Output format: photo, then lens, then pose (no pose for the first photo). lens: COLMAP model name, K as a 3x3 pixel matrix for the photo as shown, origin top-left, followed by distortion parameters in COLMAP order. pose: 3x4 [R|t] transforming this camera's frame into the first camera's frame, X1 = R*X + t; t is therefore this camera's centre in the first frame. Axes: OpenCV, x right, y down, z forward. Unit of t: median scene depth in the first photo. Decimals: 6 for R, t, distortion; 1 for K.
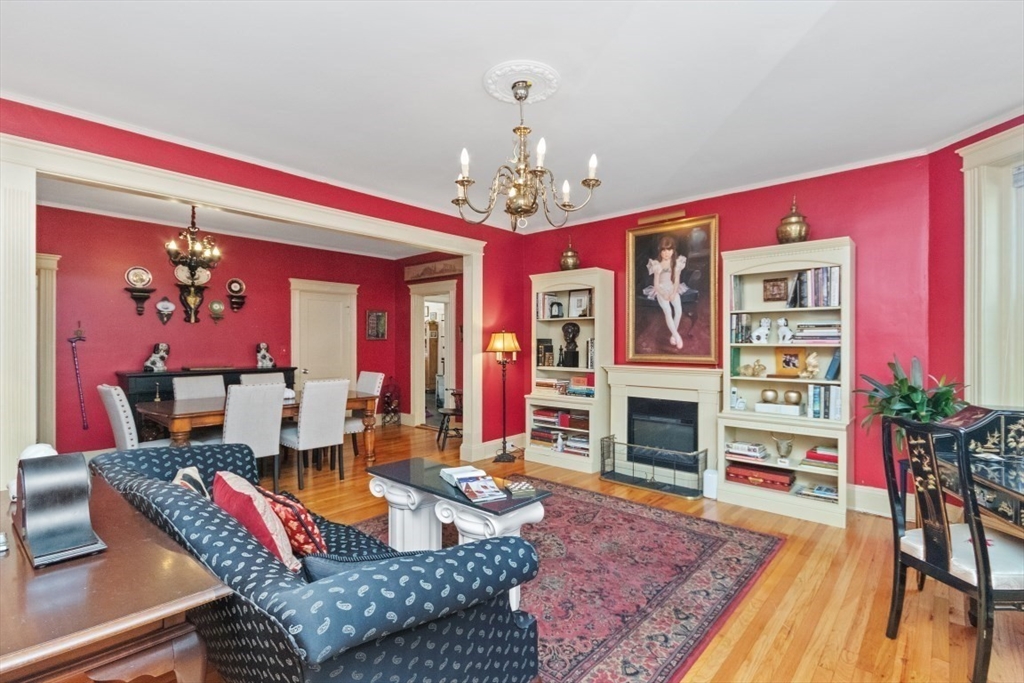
lens RADIAL K [[474.5, 0, 515.7], [0, 474.5, 339.1], [0, 0, 1]] dist [0.002343, 0.000015]
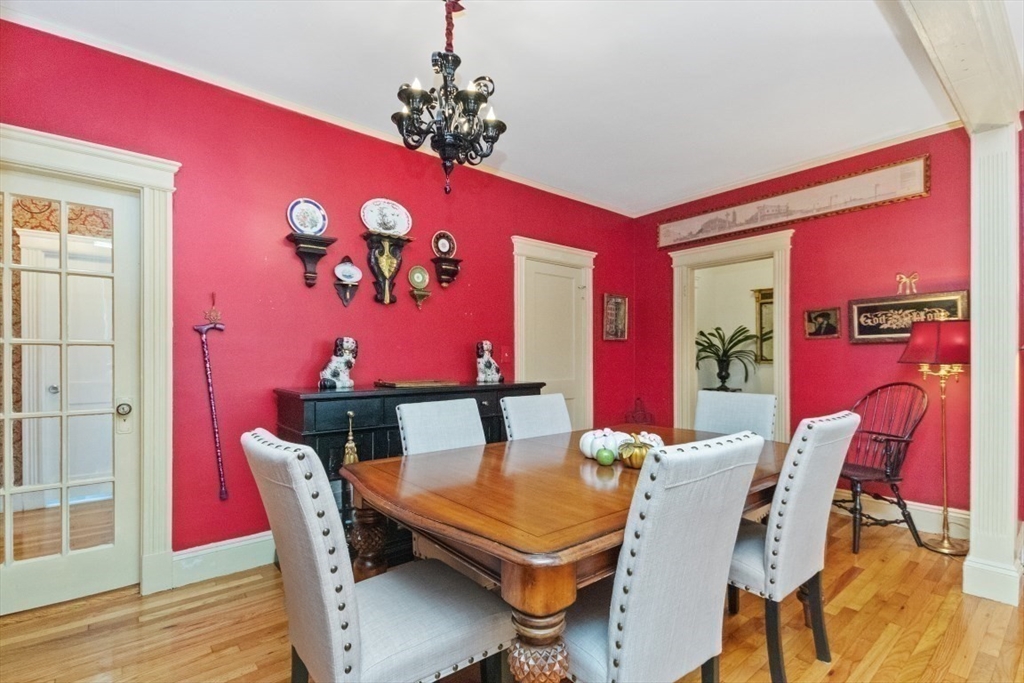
lens RADIAL K [[474.5, 0, 509.3], [0, 474.5, 350.9], [0, 0, 1]] dist [0.002343, 0.000015]
pose [[0.980202, -0.001443, -0.197993, -0.425525], [0.001112, 0.999998, -0.001782, 0.023461], [0.197995, 0.001526, 0.980202, 0.474496]]
